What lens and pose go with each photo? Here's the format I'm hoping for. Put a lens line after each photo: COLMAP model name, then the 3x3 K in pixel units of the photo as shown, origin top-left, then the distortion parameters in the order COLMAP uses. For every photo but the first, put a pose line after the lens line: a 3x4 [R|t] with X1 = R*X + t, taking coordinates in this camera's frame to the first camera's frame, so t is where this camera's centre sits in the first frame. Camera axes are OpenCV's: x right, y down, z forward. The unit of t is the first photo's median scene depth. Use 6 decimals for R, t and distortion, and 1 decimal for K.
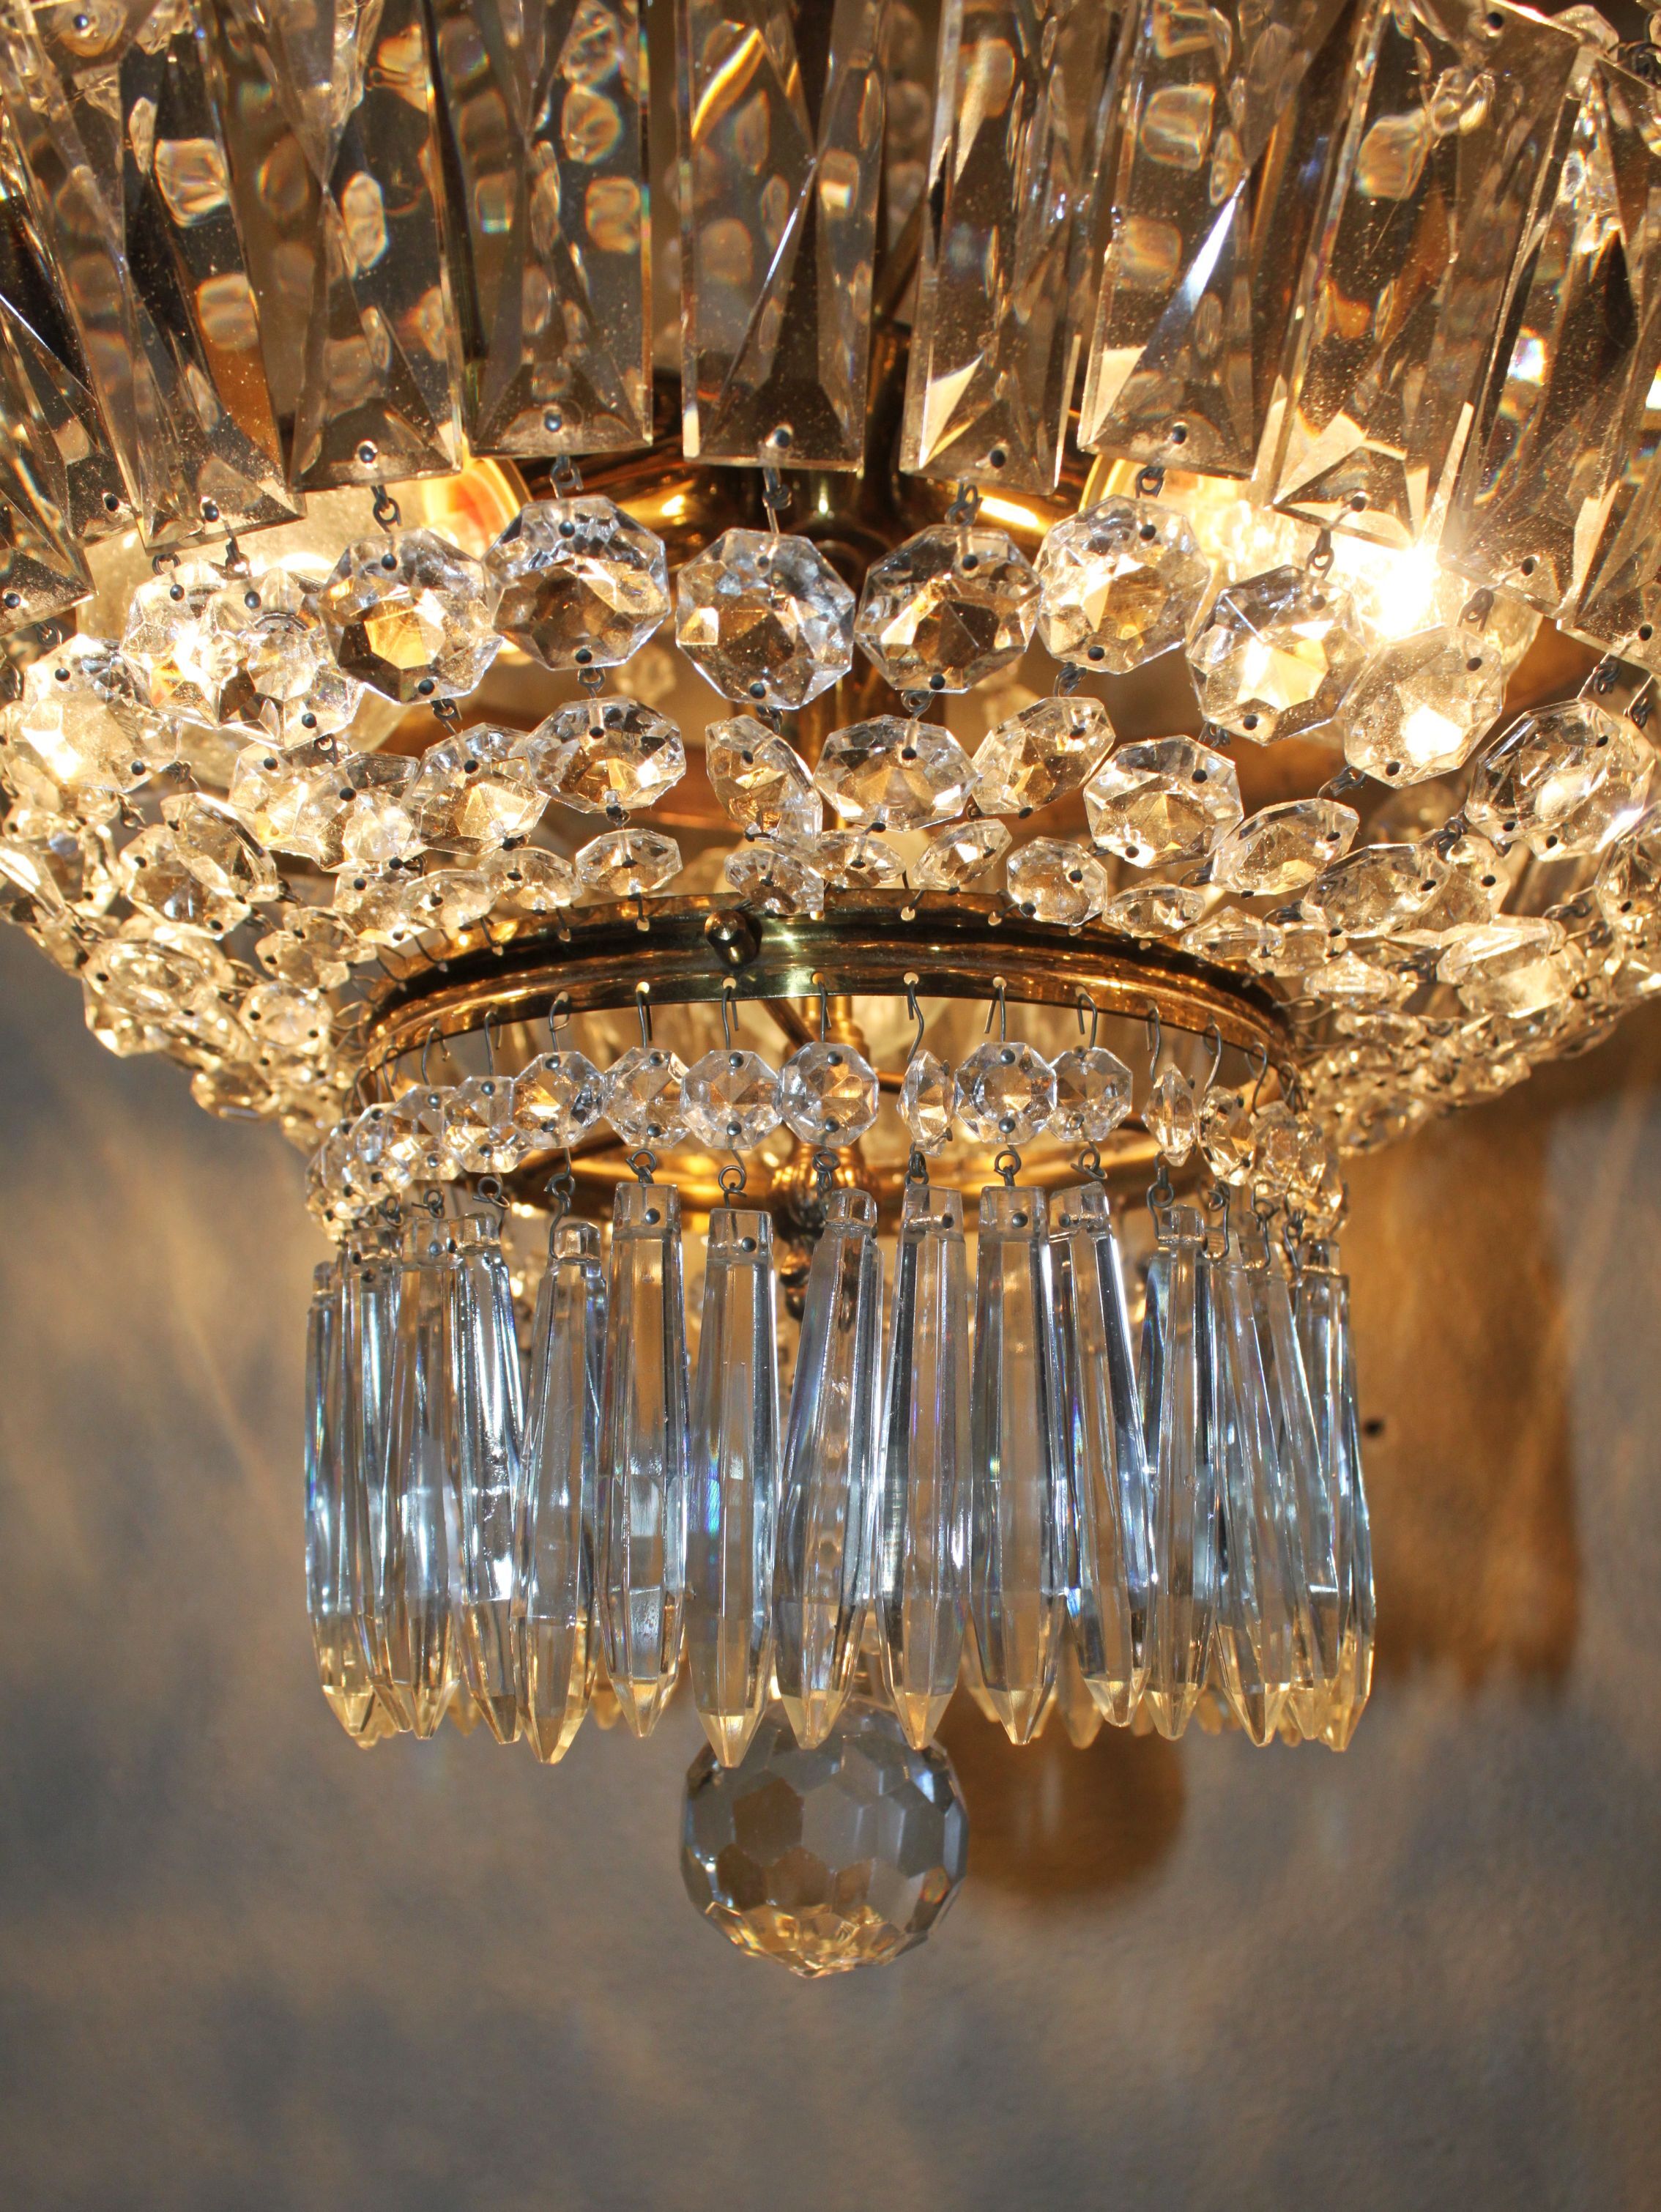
lens RADIAL K [[2362.5, 0, 830.5], [0, 2362.5, 1106.0], [0, 0, 1]] dist [-0.098786, 0.002821]
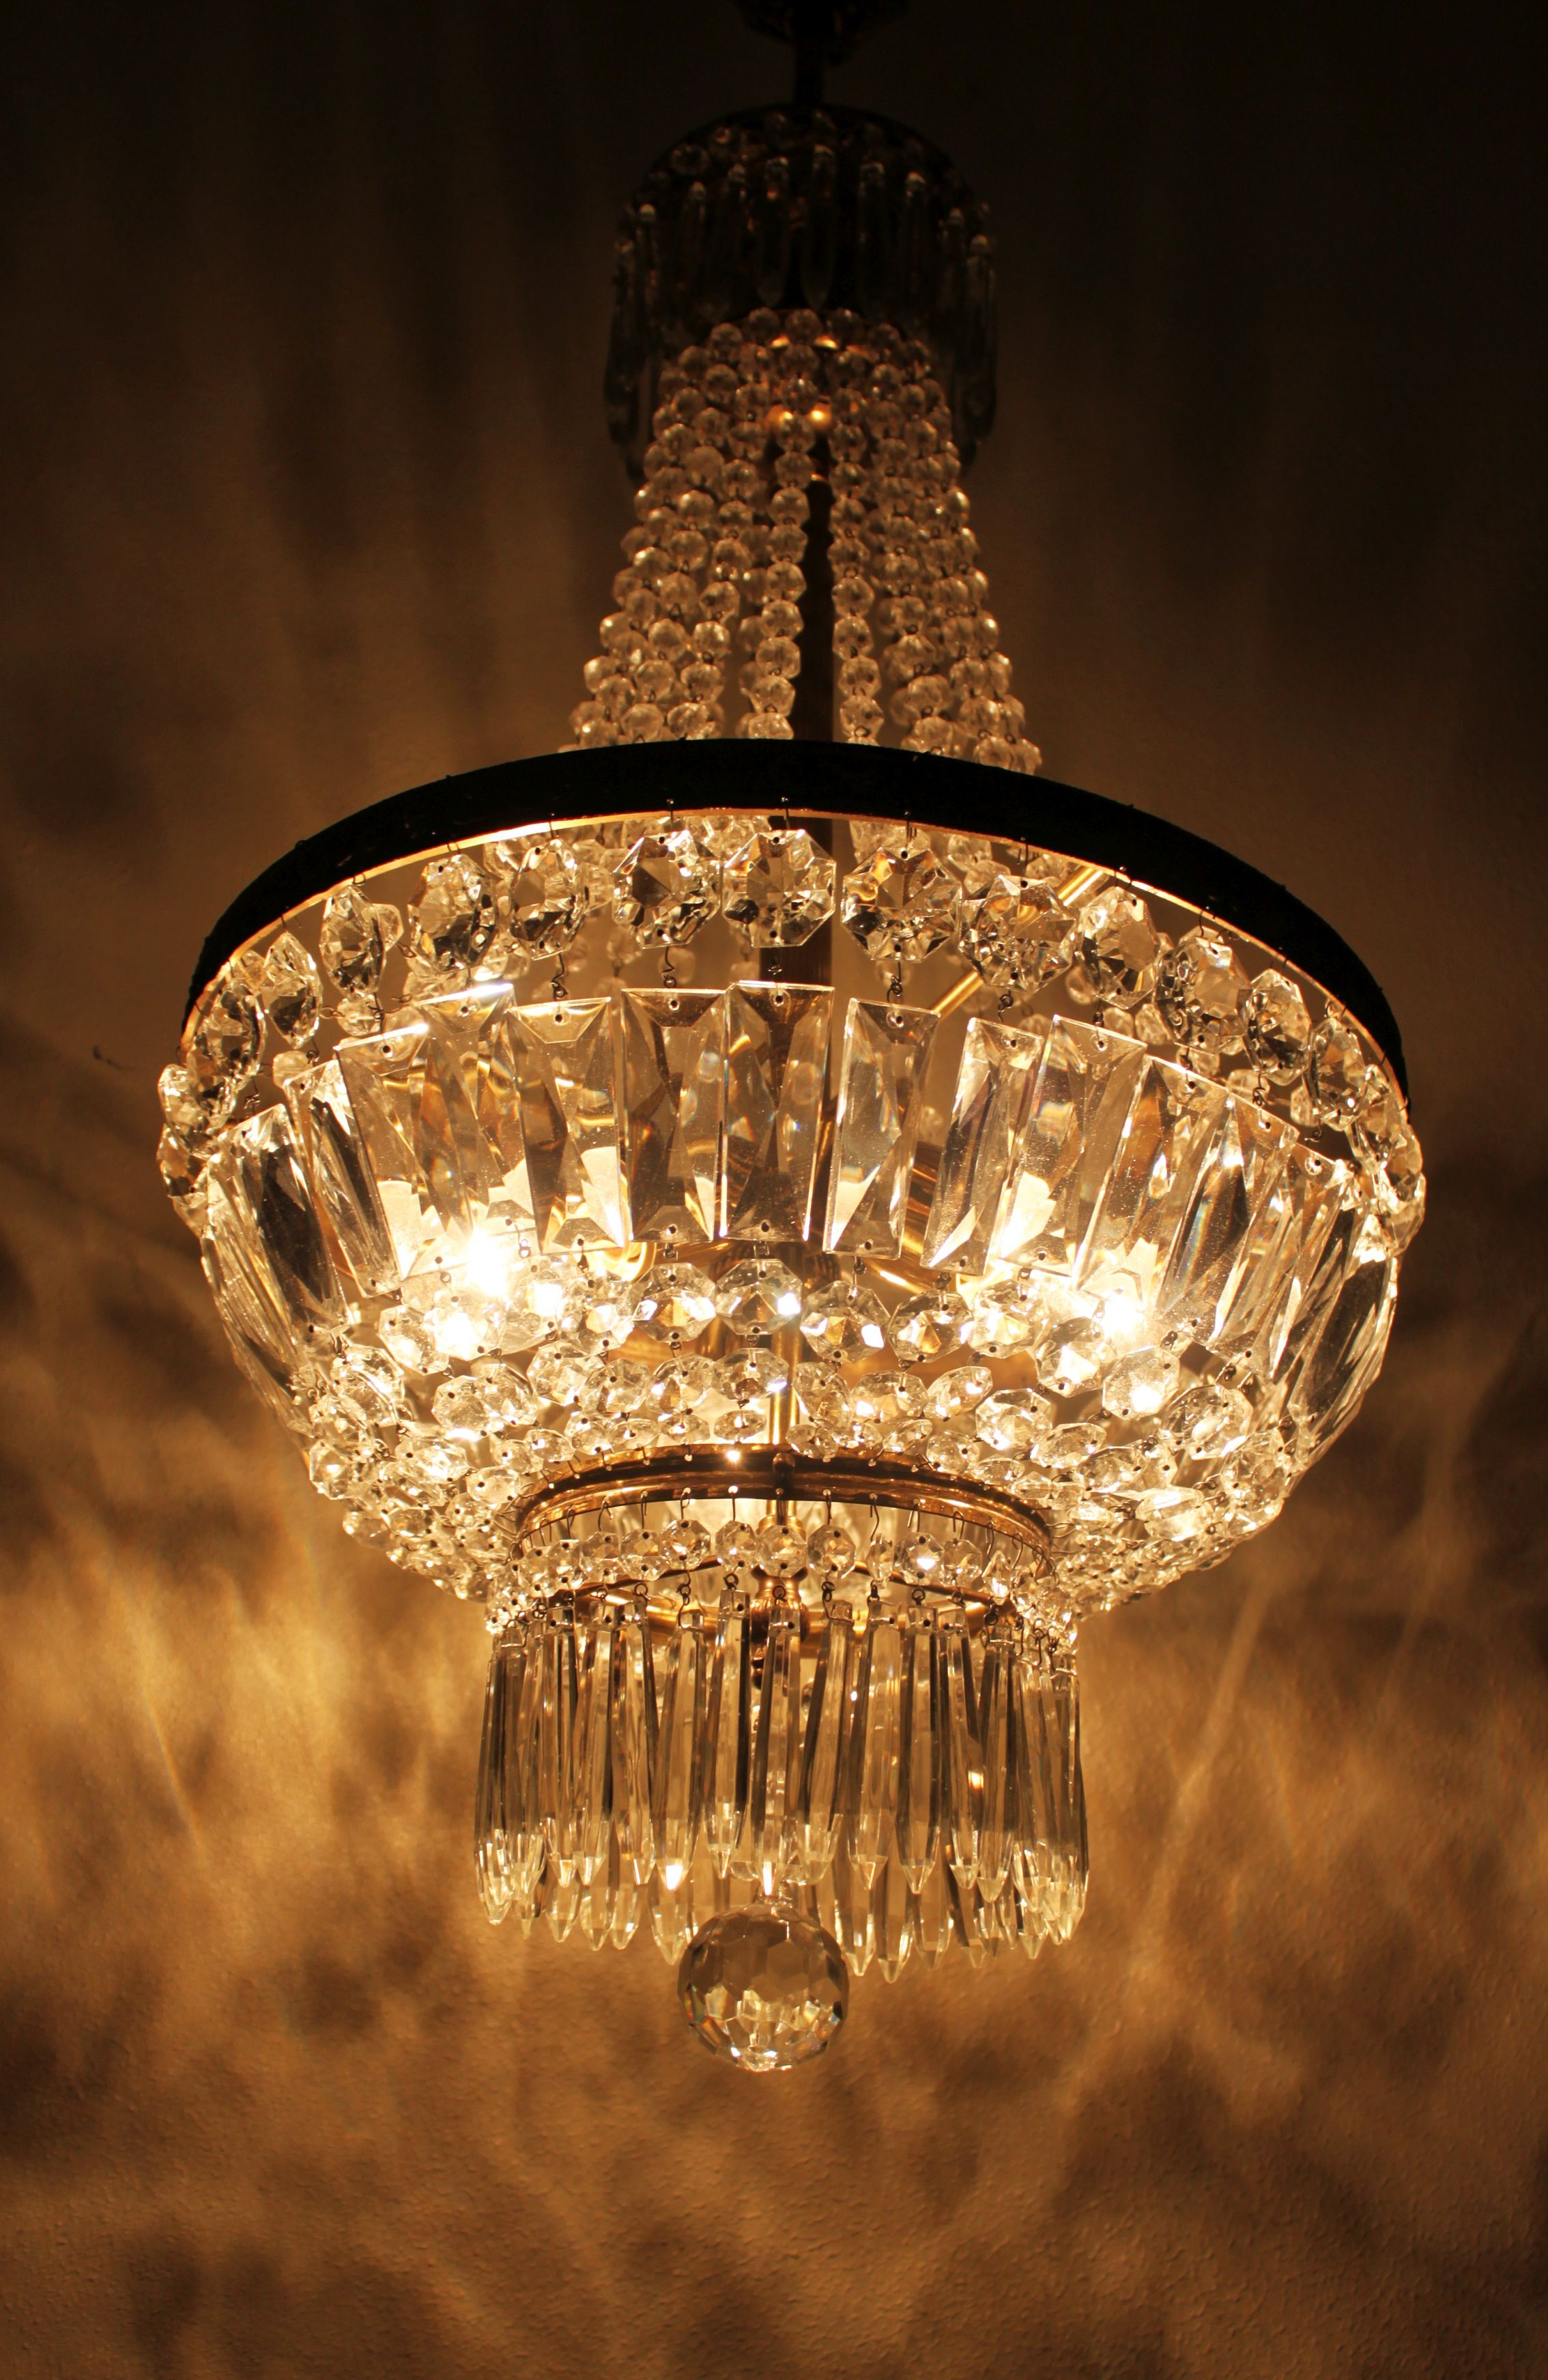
lens RADIAL K [[2225.2, 0, 774.0], [0, 2225.2, 1190.0], [0, 0, 1]] dist [-0.107594, 0.002983]
pose [[0.990541, 0.092288, 0.101542, -0.237834], [-0.071547, 0.978843, -0.191695, 0.051360], [-0.117084, 0.182617, 0.976188, -0.761180]]
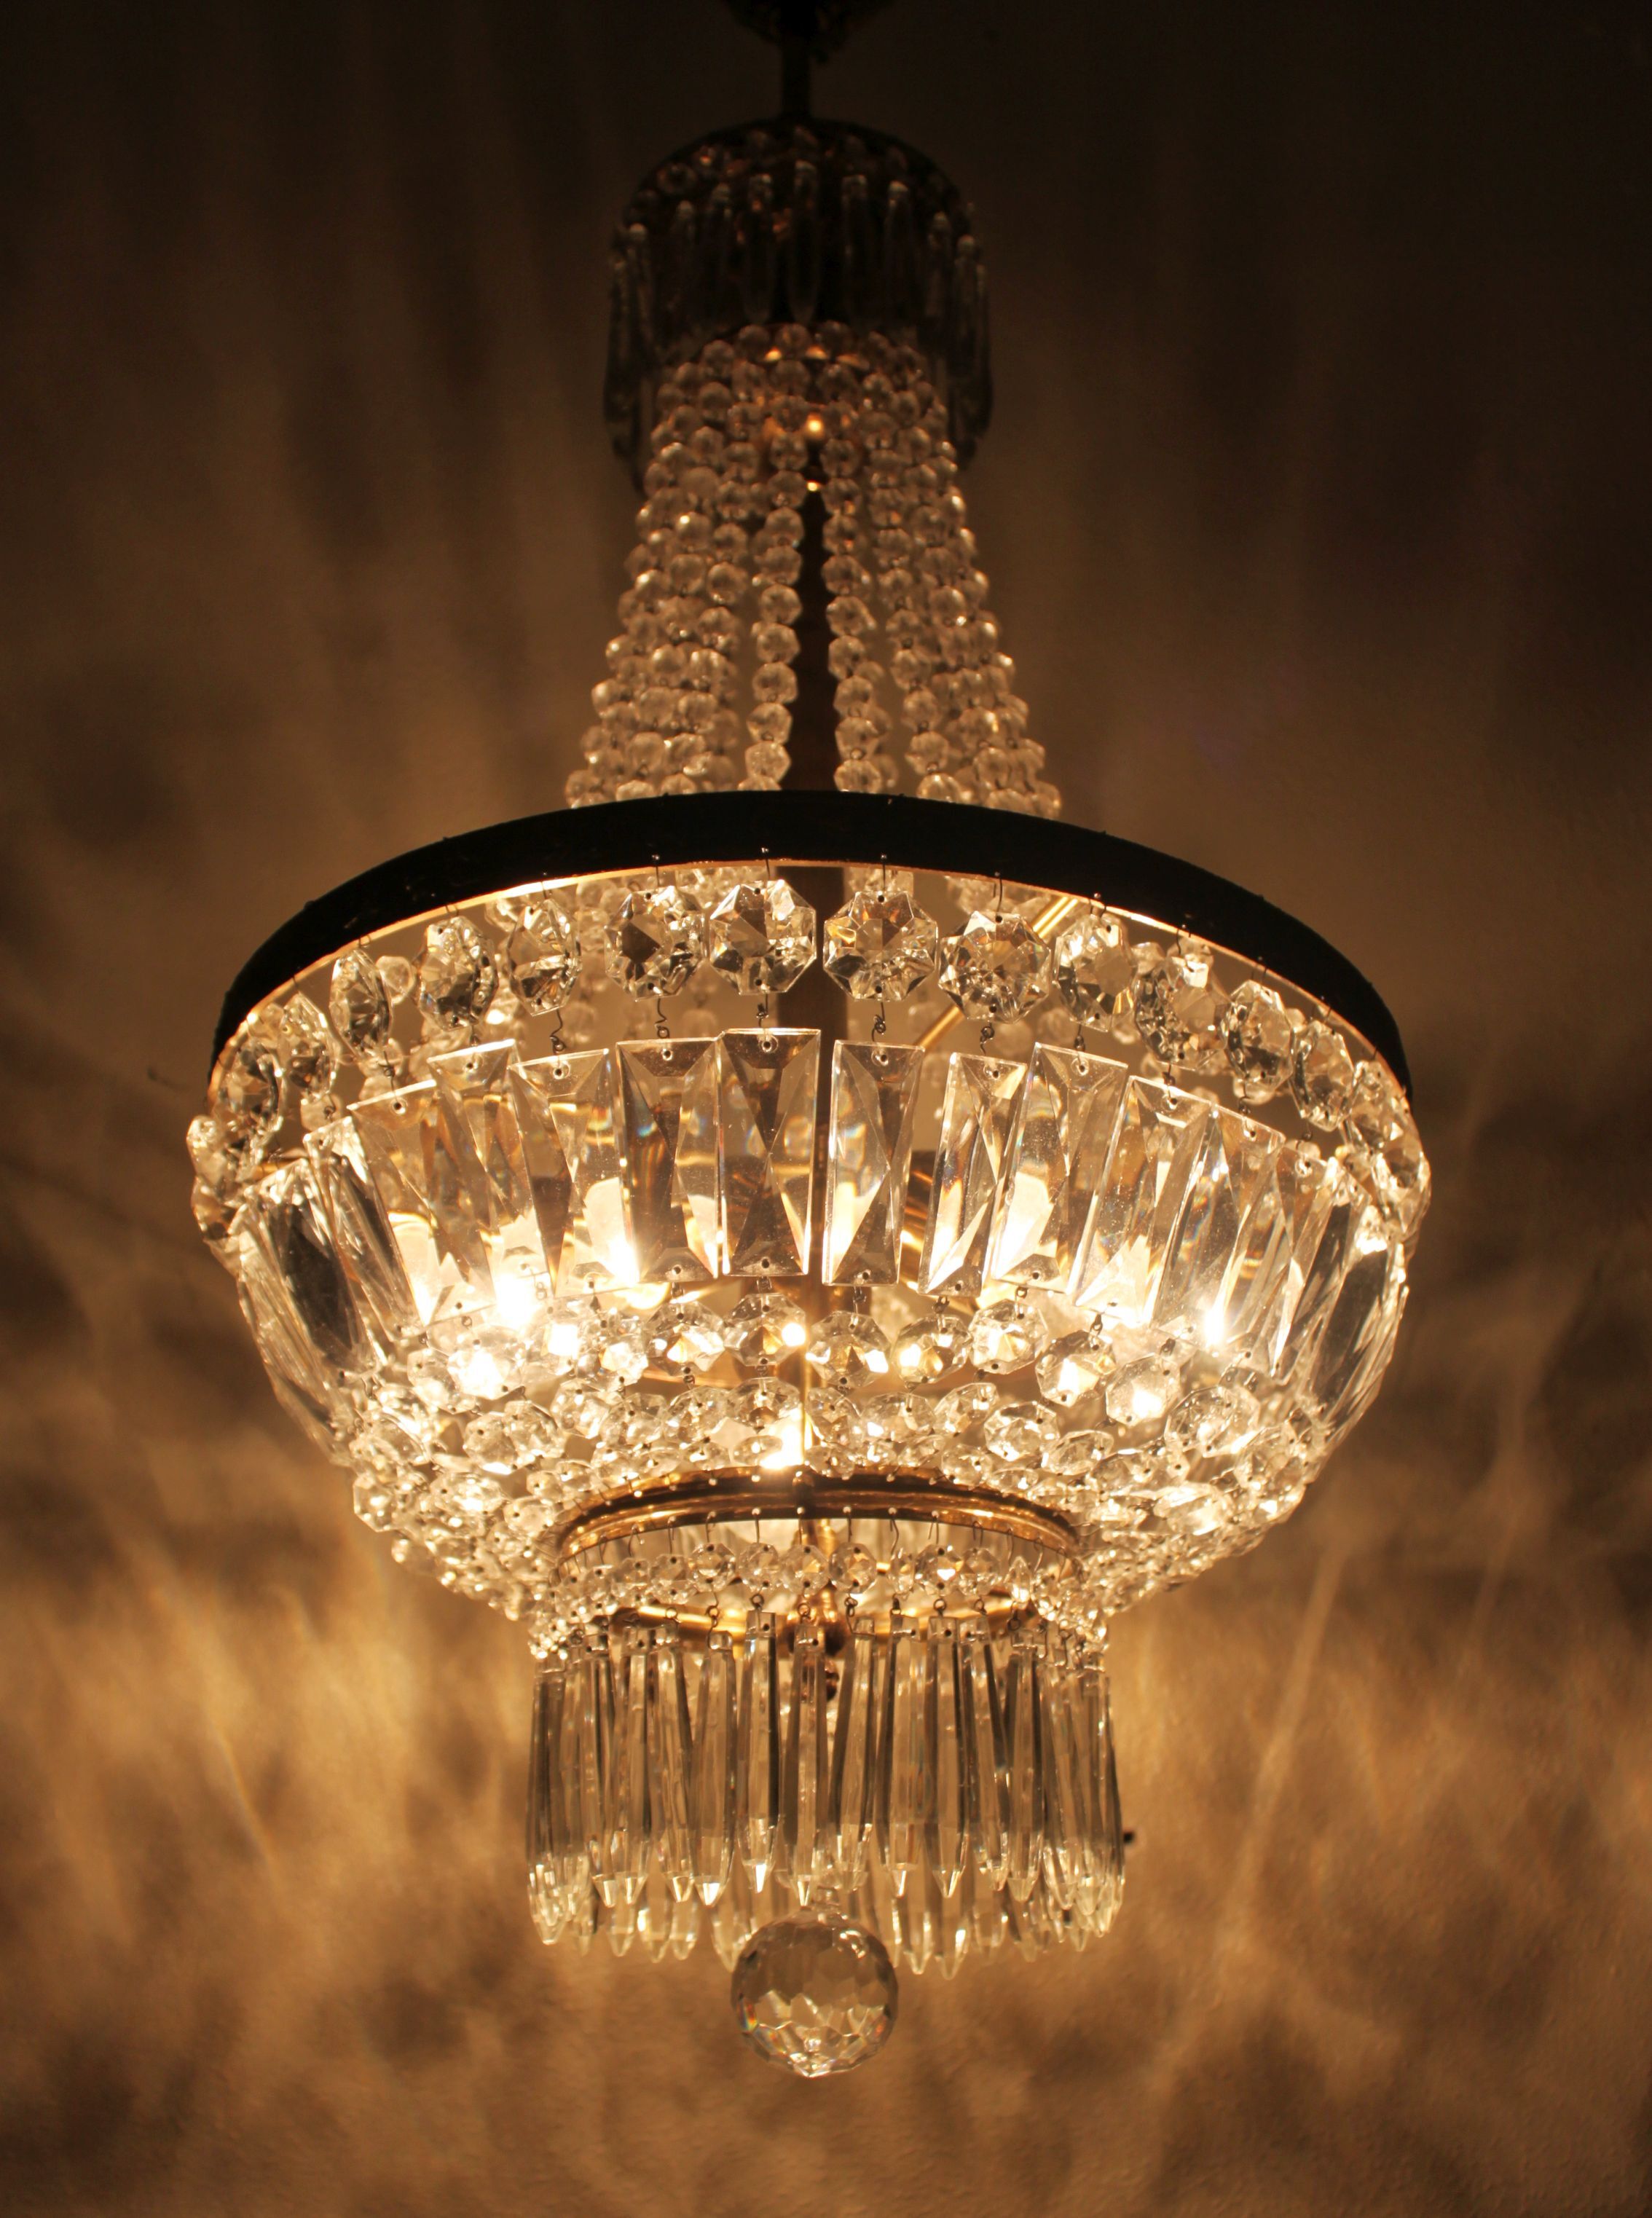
lens RADIAL K [[2295.1, 0, 863.5], [0, 2295.1, 1075.8], [0, 0, 1]] dist [-0.119650, 0.043525]
pose [[0.993821, 0.043830, 0.101976, -0.189991], [-0.020384, 0.975179, -0.220477, 0.012886], [-0.109108, 0.217036, 0.970047, -0.889256]]
